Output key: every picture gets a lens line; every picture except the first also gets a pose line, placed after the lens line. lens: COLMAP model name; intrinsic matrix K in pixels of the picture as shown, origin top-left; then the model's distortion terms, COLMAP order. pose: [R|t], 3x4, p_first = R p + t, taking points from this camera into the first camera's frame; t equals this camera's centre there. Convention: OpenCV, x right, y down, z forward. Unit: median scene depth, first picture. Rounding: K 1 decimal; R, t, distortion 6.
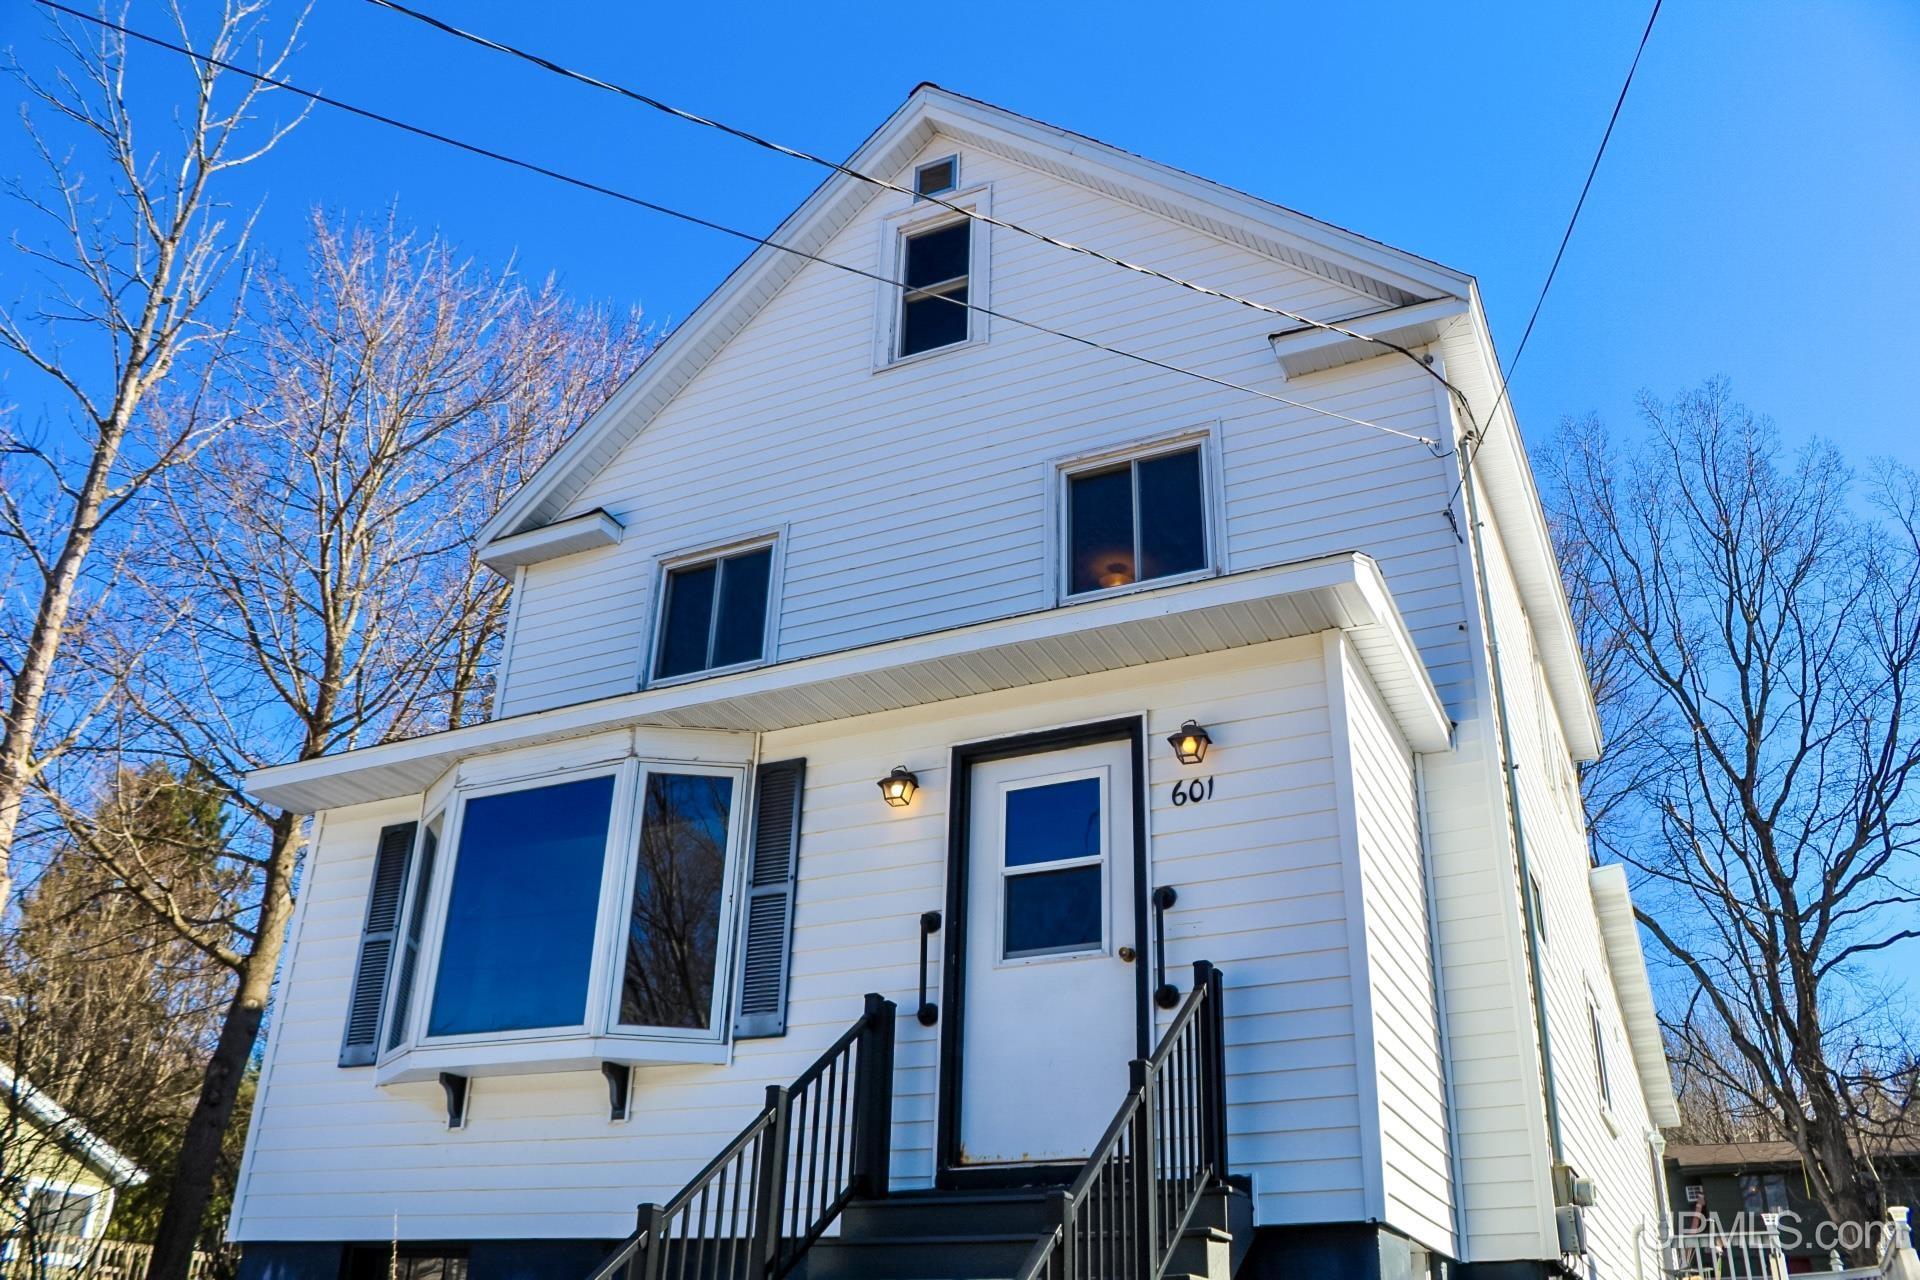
lens RADIAL K [[1594.1, 0, 958.8], [0, 1594.1, 645.9], [0, 0, 1]] dist [-0.155727, 0.124015]
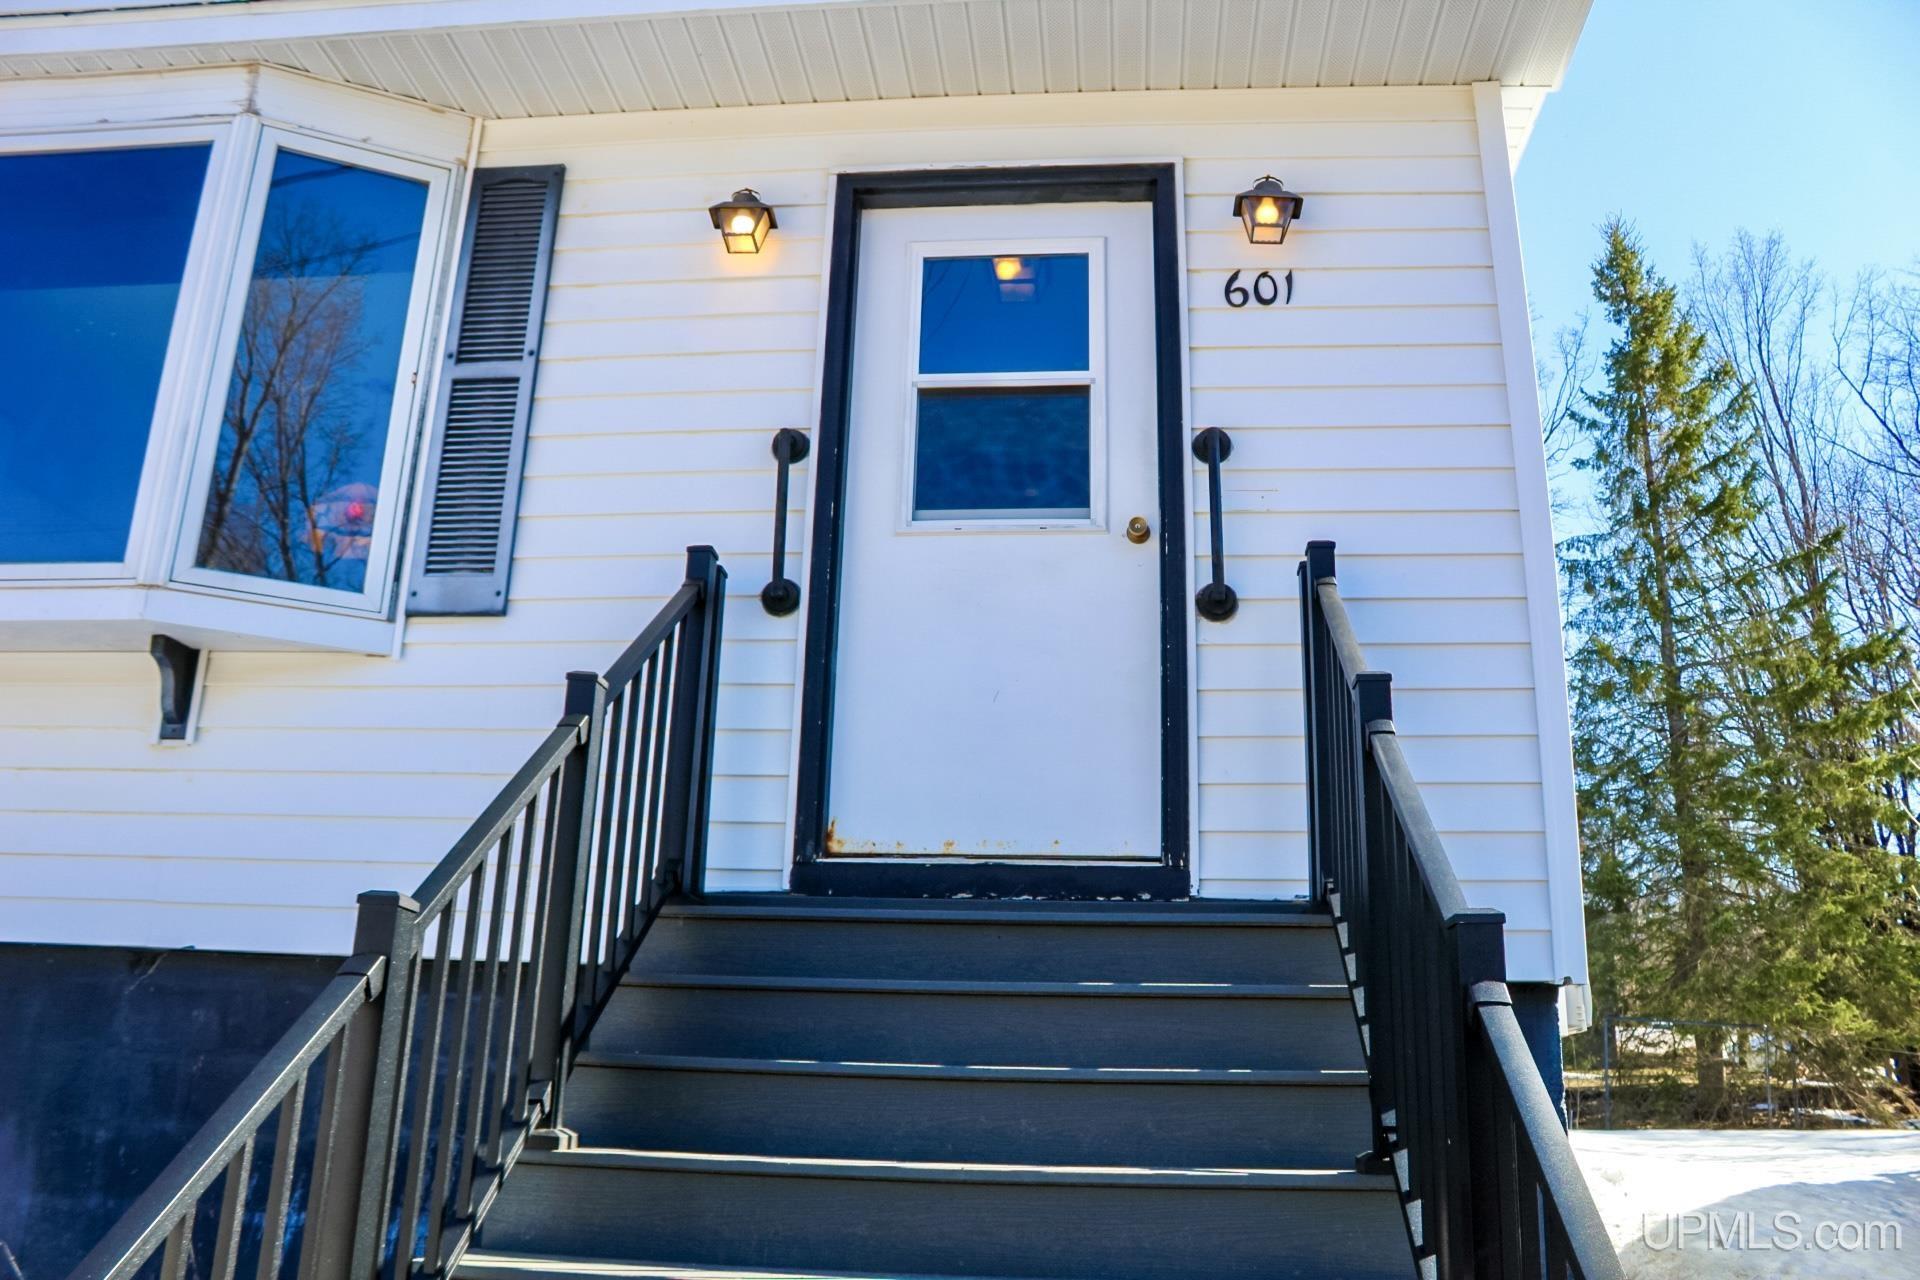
lens RADIAL K [[1594.1, 0, 960.3], [0, 1594.1, 652.7], [0, 0, 1]] dist [-0.155727, 0.124015]
pose [[0.937079, 0.102442, 0.333749, -0.140034], [-0.158398, 0.976677, 0.144956, 0.146686], [-0.311115, -0.188701, 0.931450, 0.400869]]
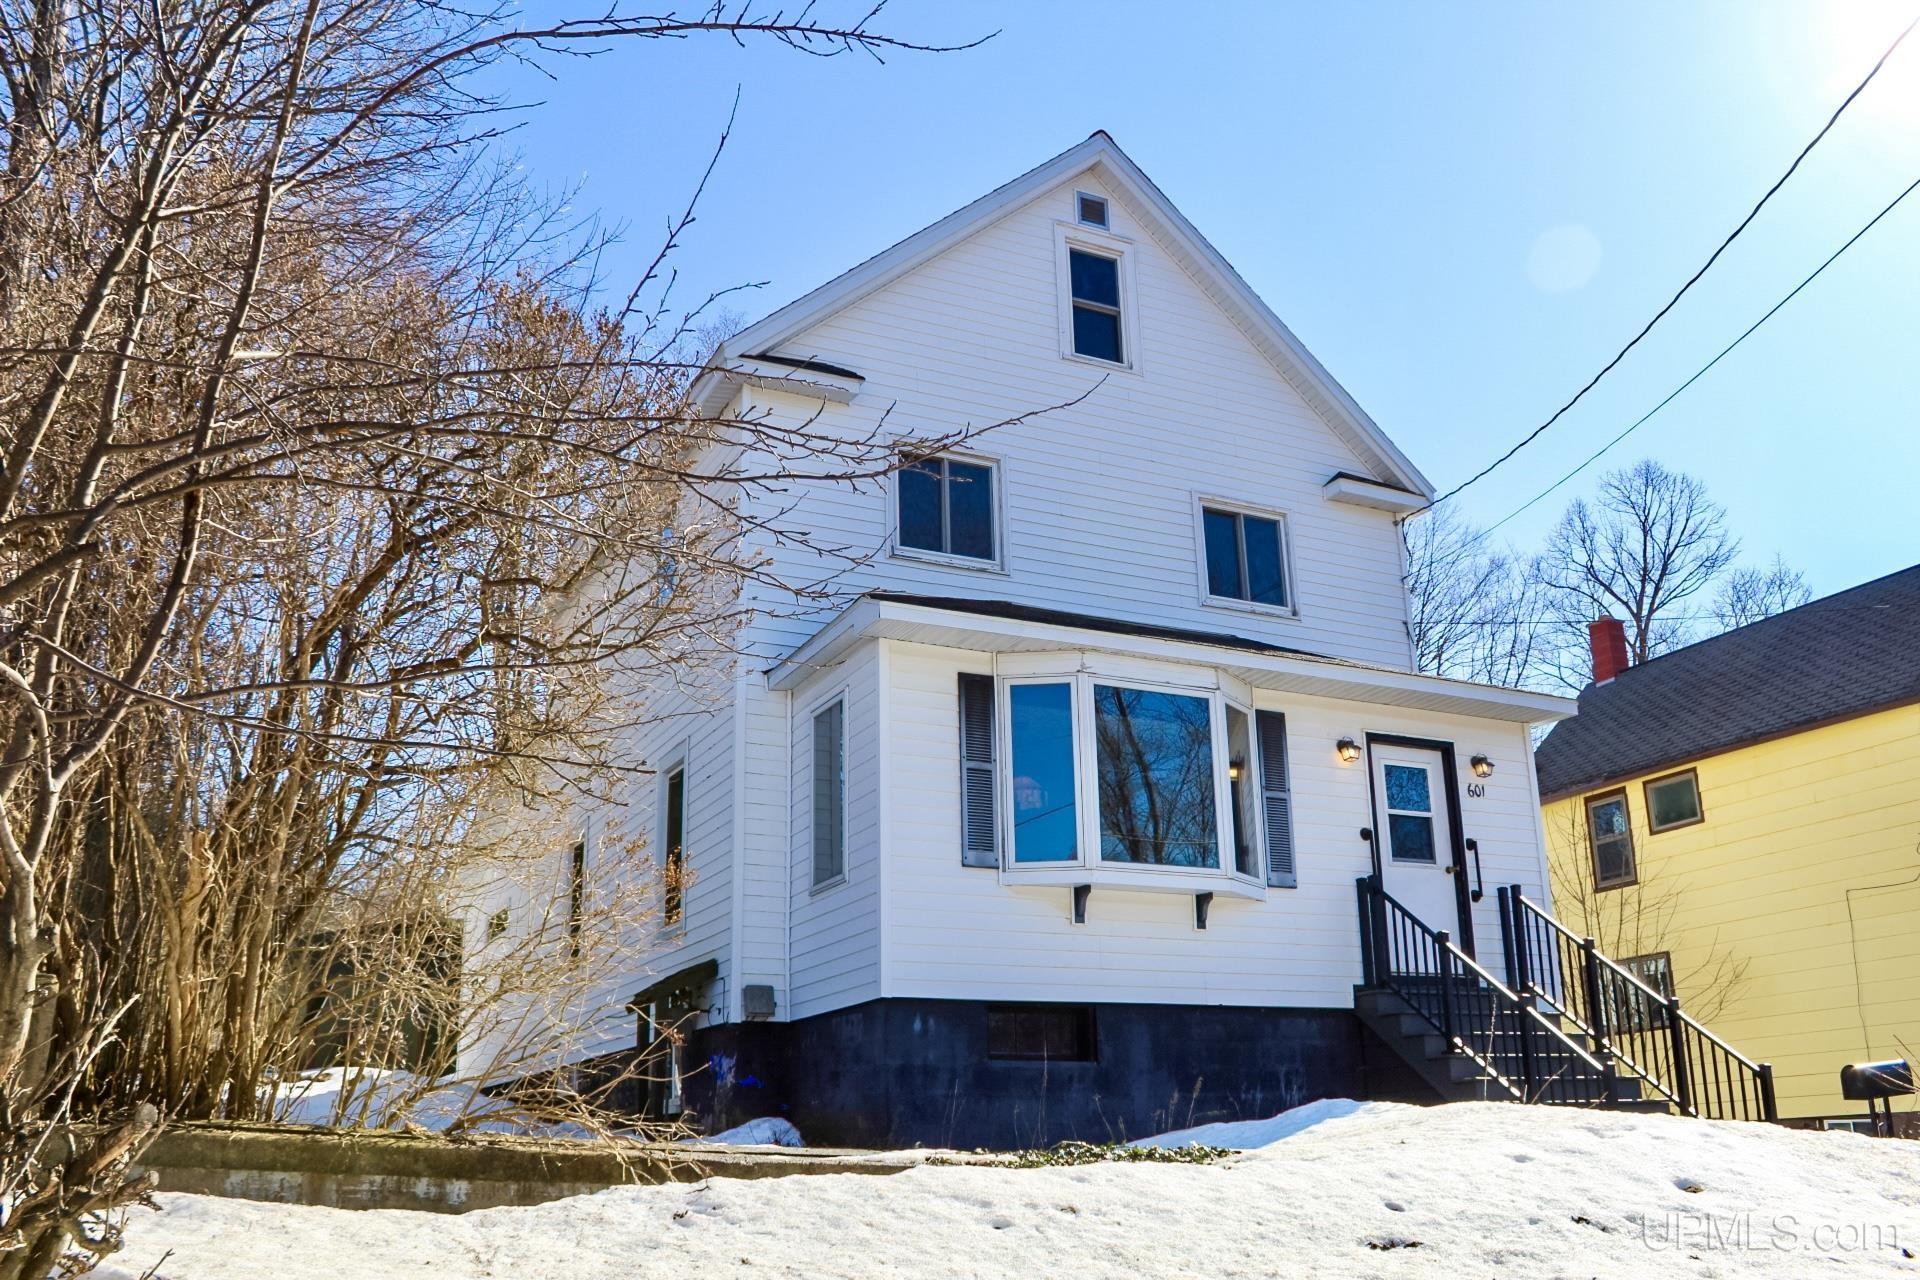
lens RADIAL K [[1605.7, 0, 951.1], [0, 1605.7, 645.7], [0, 0, 1]] dist [-0.037801, 0.000488]
pose [[0.612688, 0.200553, 0.764455, -1.622472], [-0.325504, 0.945453, 0.012844, 0.098755], [-0.720181, -0.256703, 0.644549, 0.230433]]
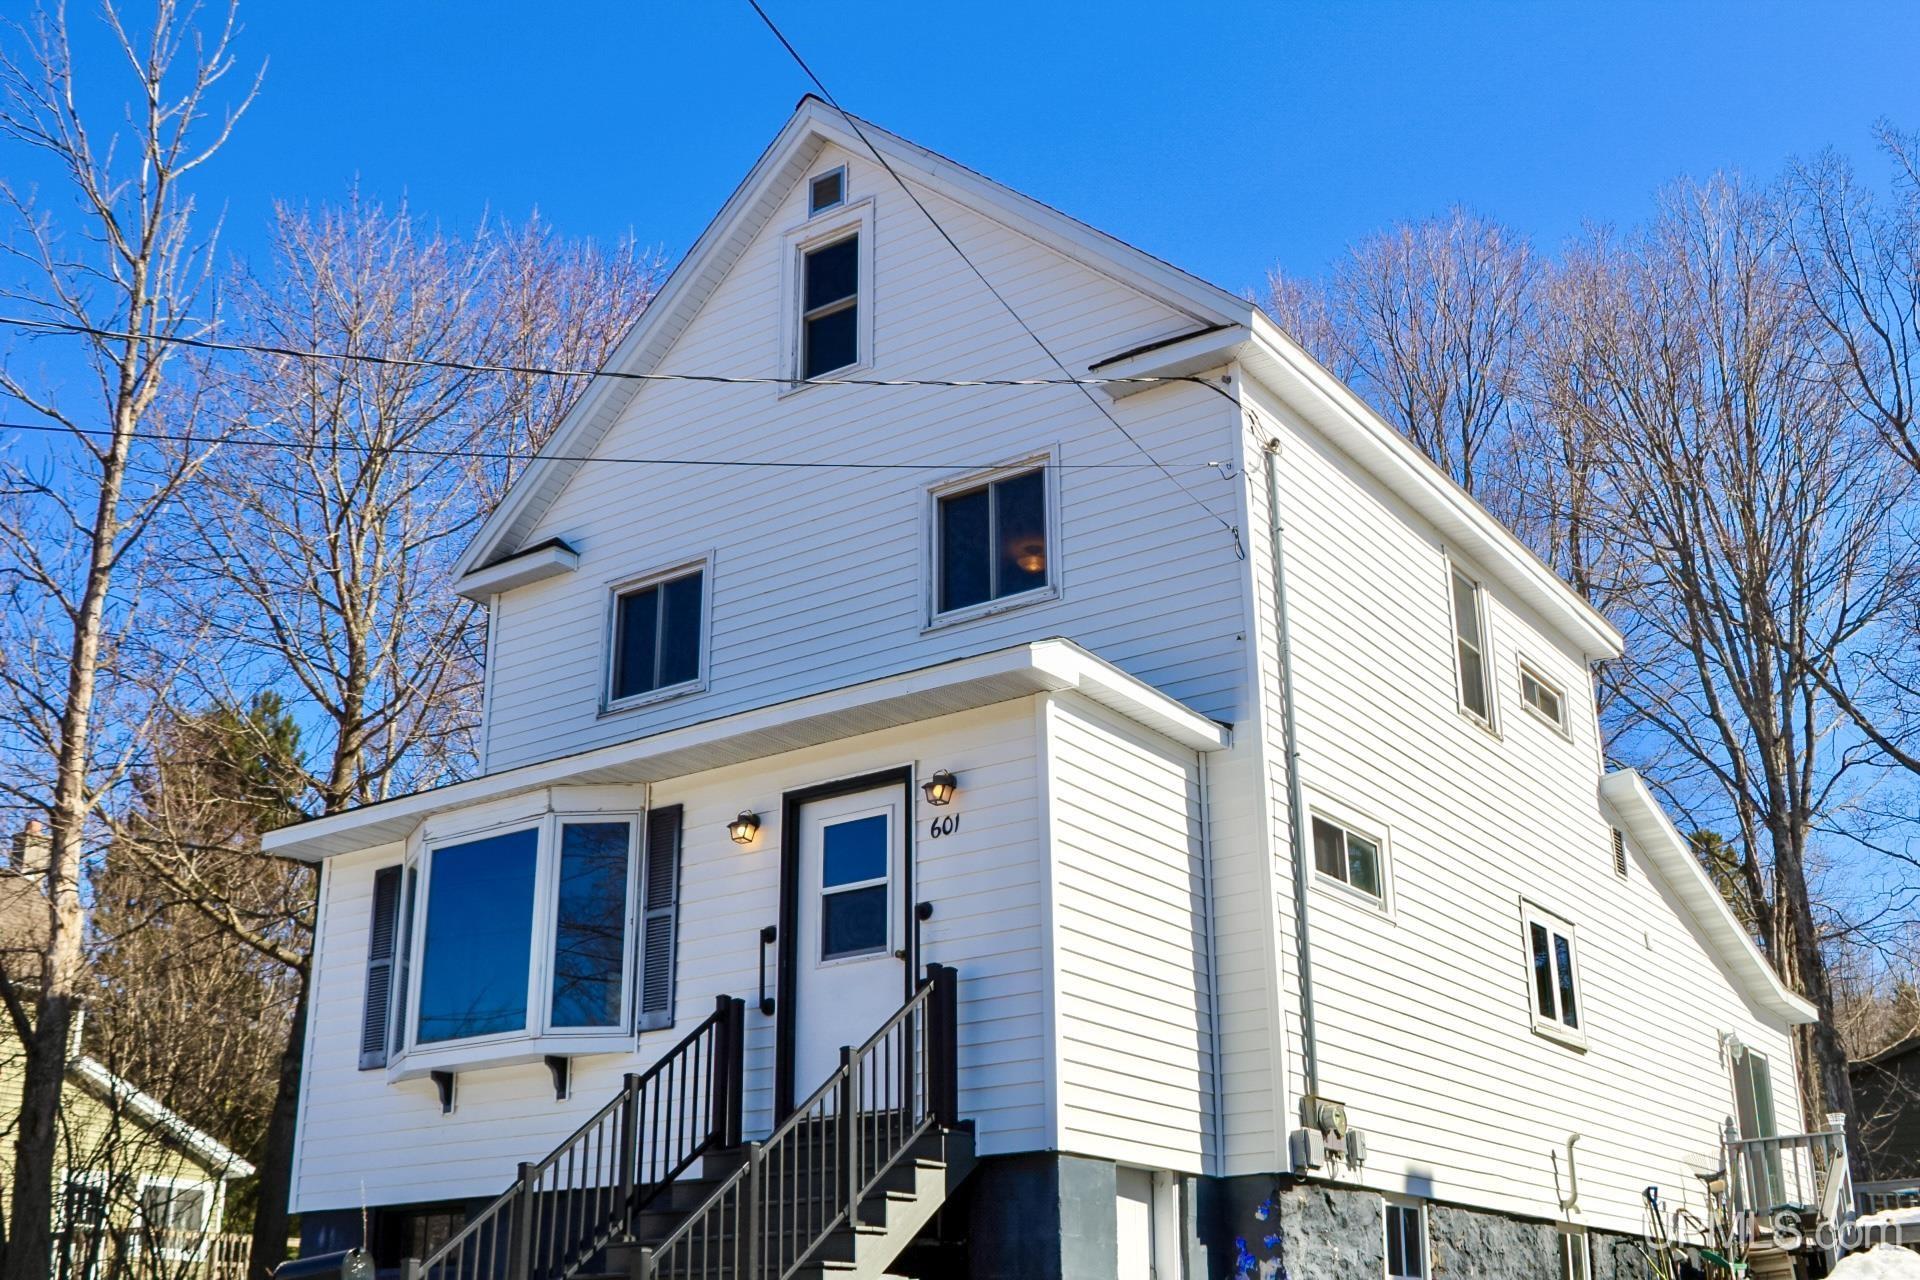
lens RADIAL K [[2076.7, 0, 962.9], [0, 2076.7, 642.1], [0, 0, 1]] dist [-0.084268, 0.000000]
pose [[0.986965, -0.088636, -0.134324, 0.368121], [0.102226, 0.989932, 0.097901, -0.201243], [0.124294, -0.110357, 0.986089, -0.589158]]
